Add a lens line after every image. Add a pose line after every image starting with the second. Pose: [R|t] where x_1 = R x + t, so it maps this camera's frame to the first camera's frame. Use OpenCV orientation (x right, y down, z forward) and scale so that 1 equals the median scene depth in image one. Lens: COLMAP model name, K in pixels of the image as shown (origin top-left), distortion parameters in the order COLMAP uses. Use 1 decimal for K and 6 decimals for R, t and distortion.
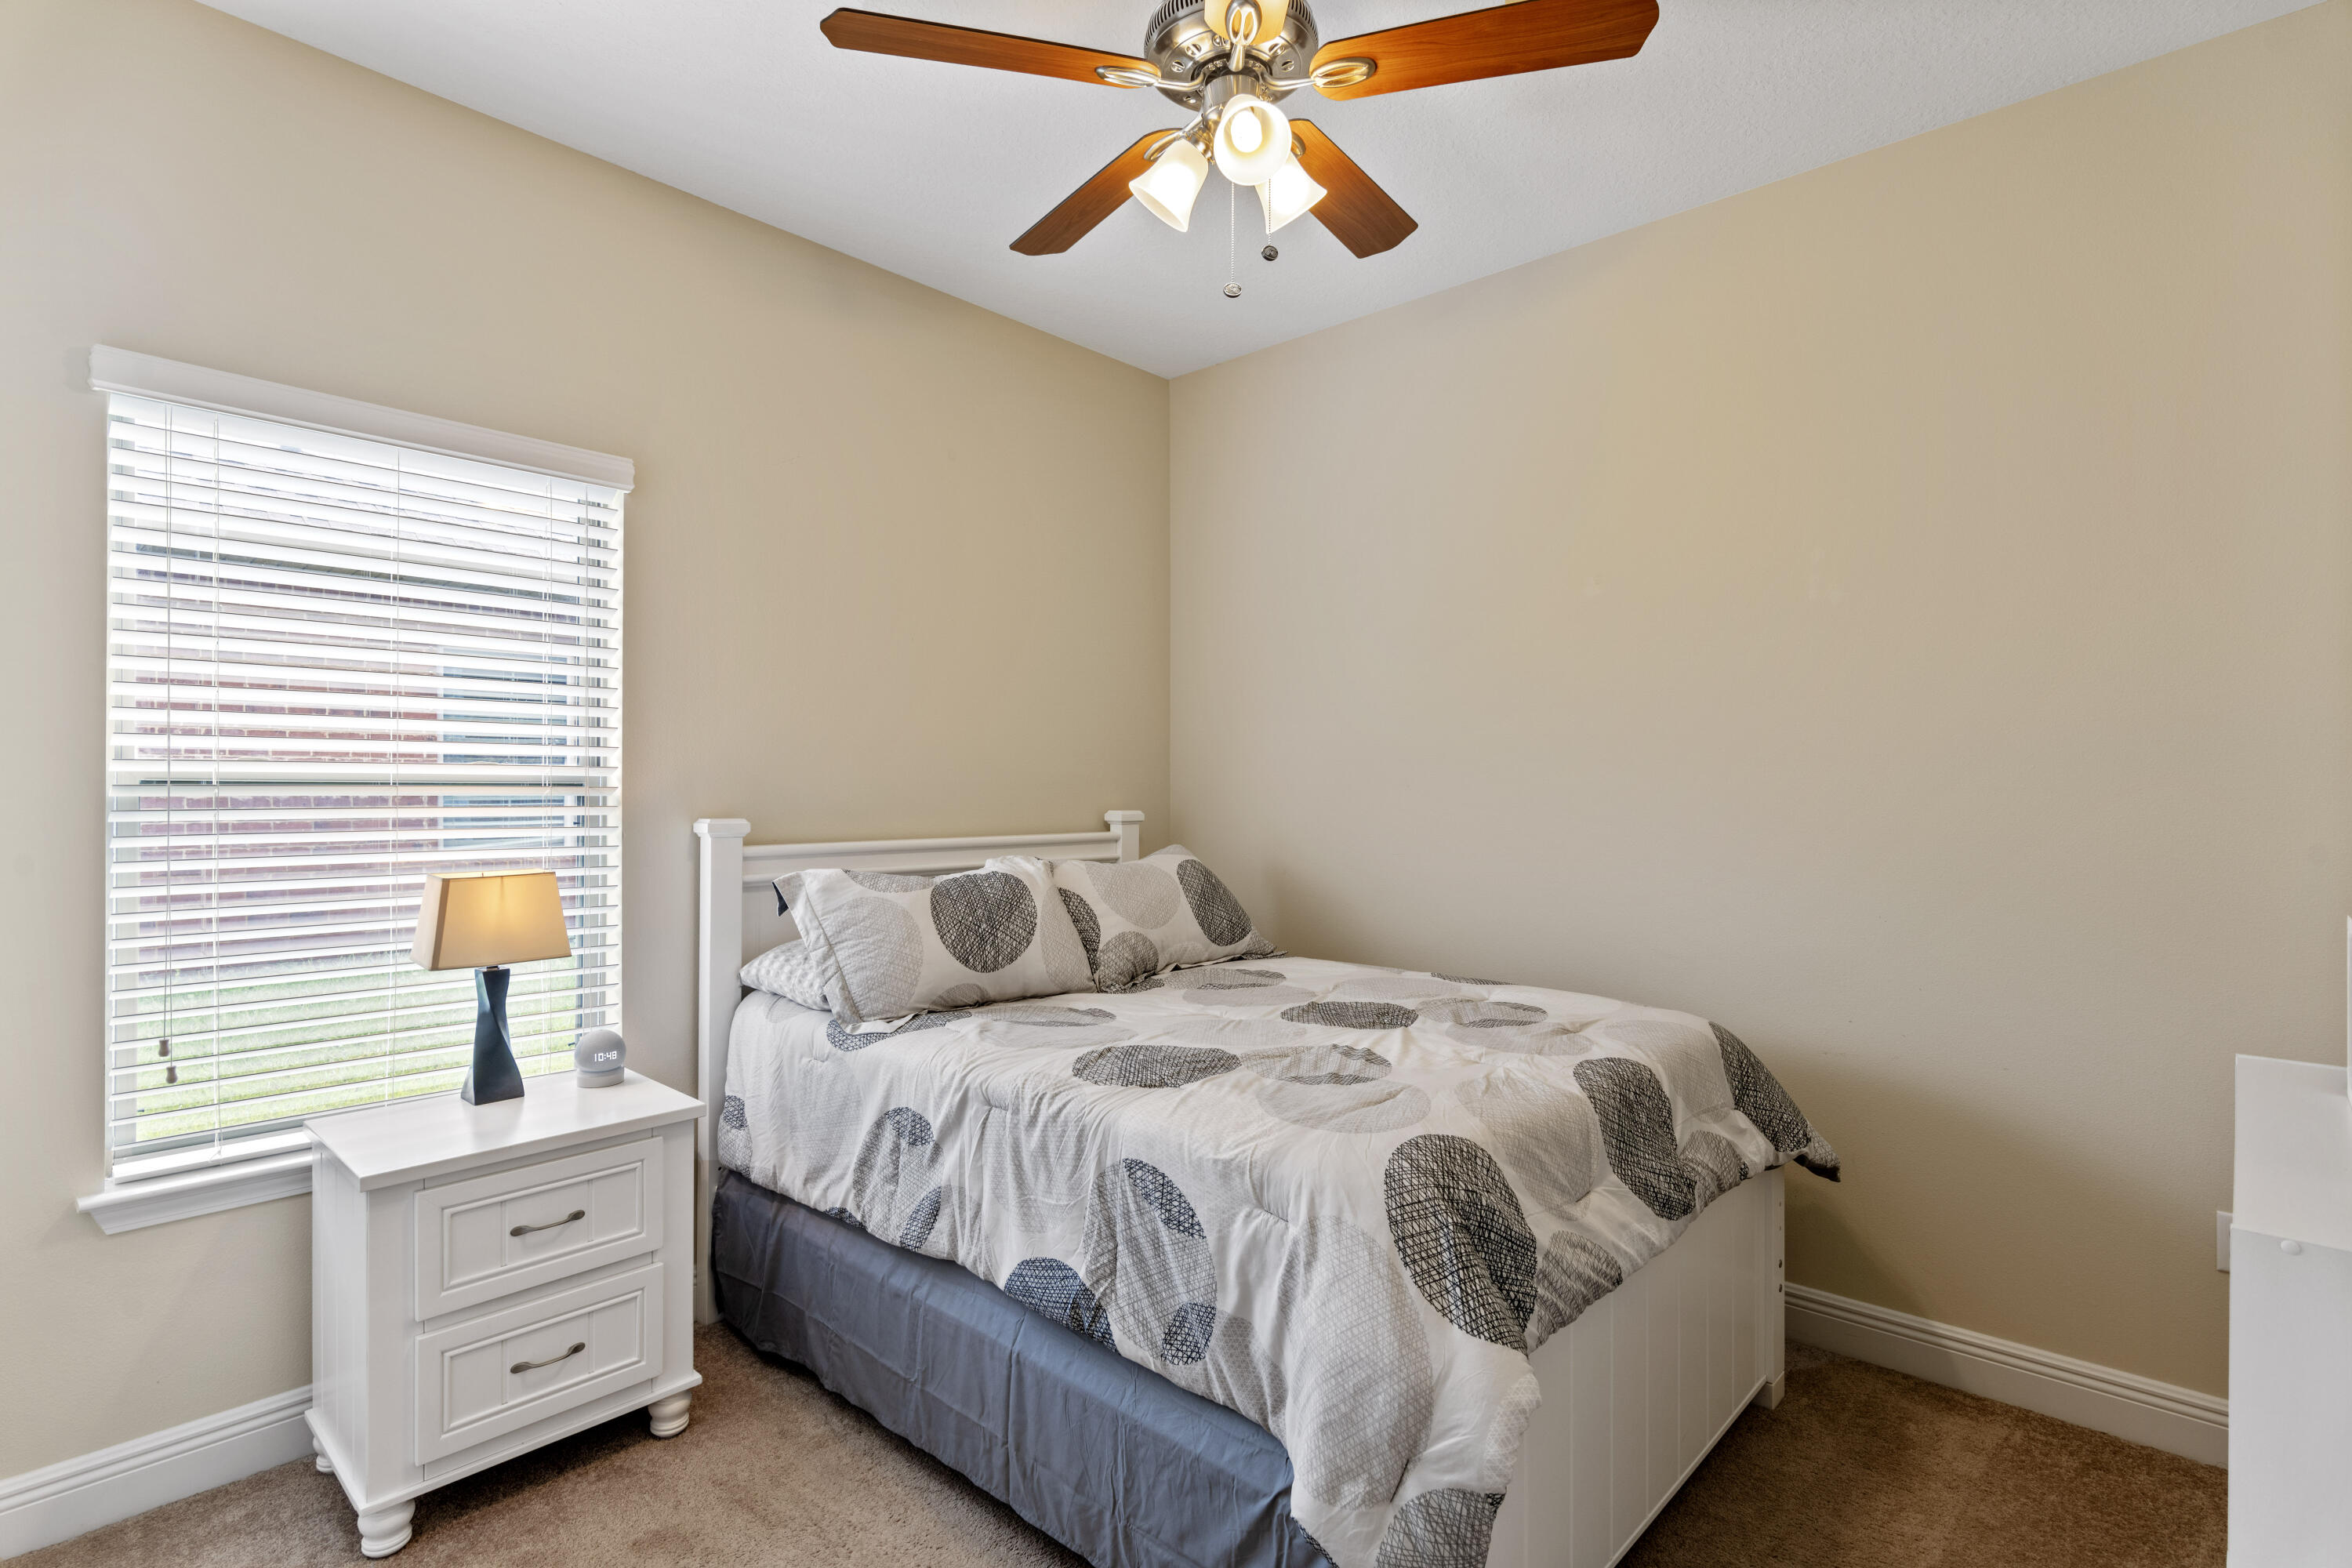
lens RADIAL K [[1150.2, 0, 1171.1], [0, 1150.2, 786.4], [0, 0, 1]] dist [0.002150, -0.000413]
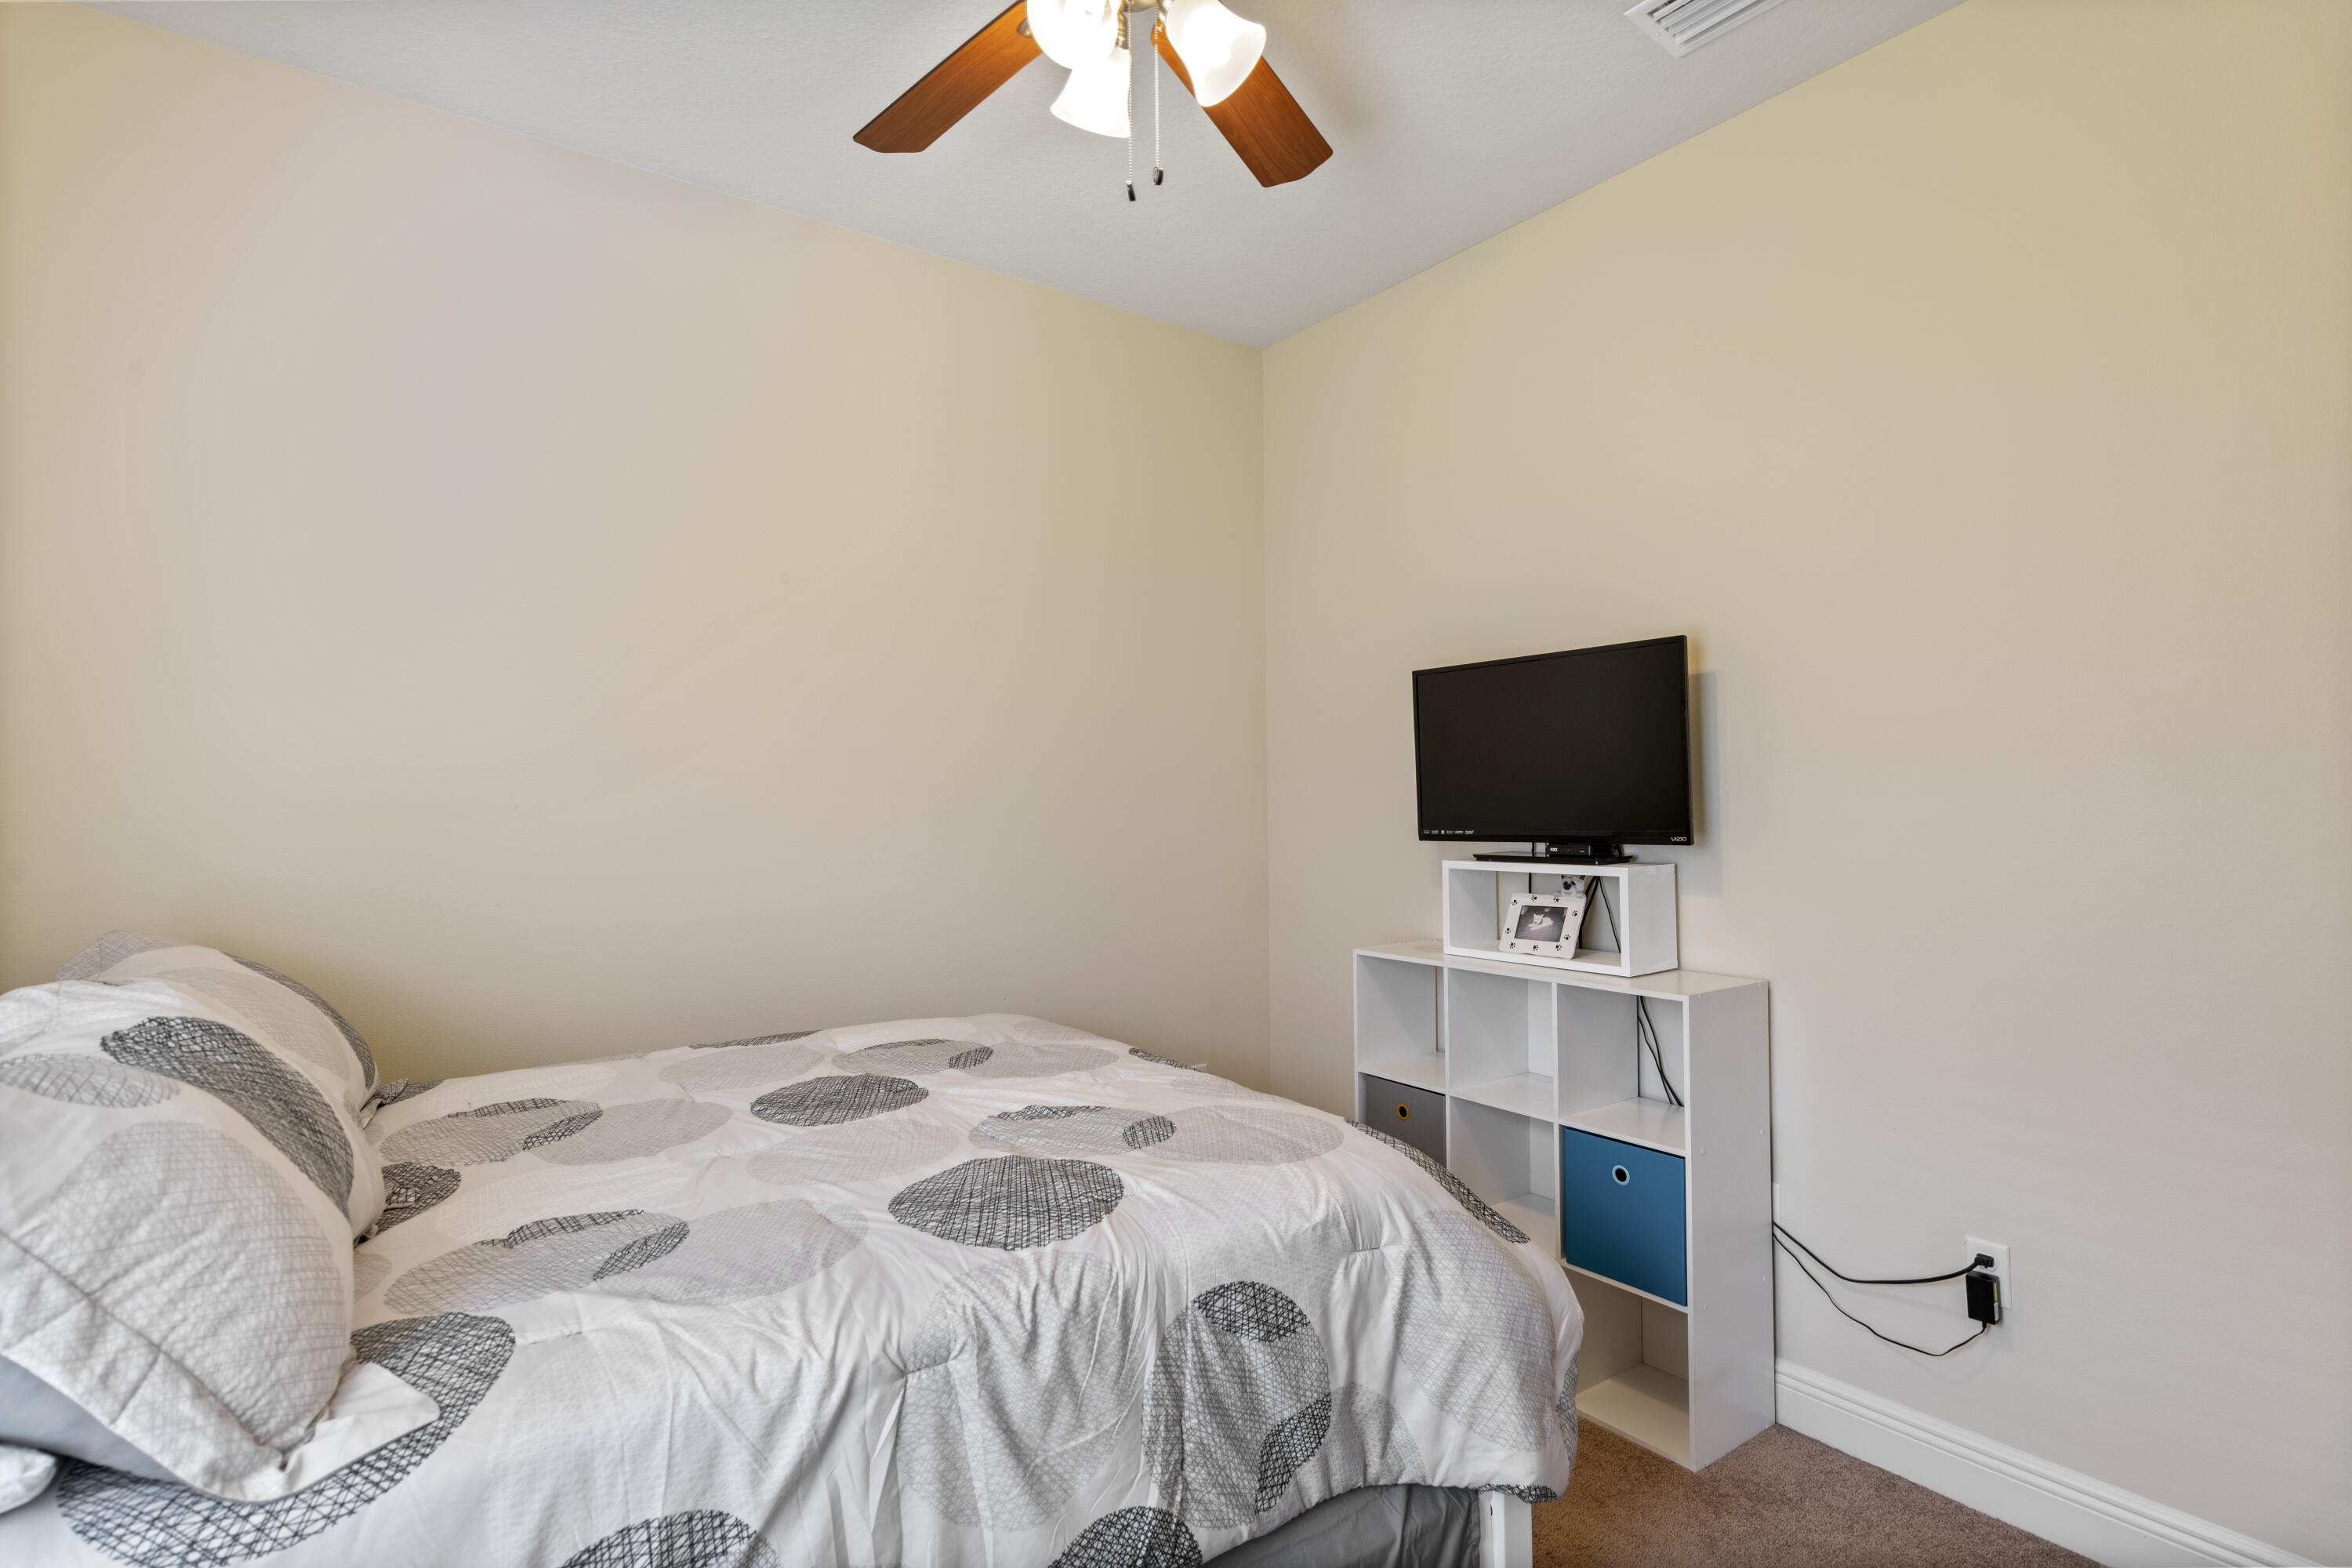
lens RADIAL K [[1150.2, 0, 1171.1], [0, 1150.2, 786.4], [0, 0, 1]] dist [0.002150, -0.000413]
pose [[0.182485, 0.008696, 0.983170, -0.789594], [0.011664, 0.999871, -0.011008, -0.001144], [-0.983139, 0.013476, 0.182360, 0.882990]]
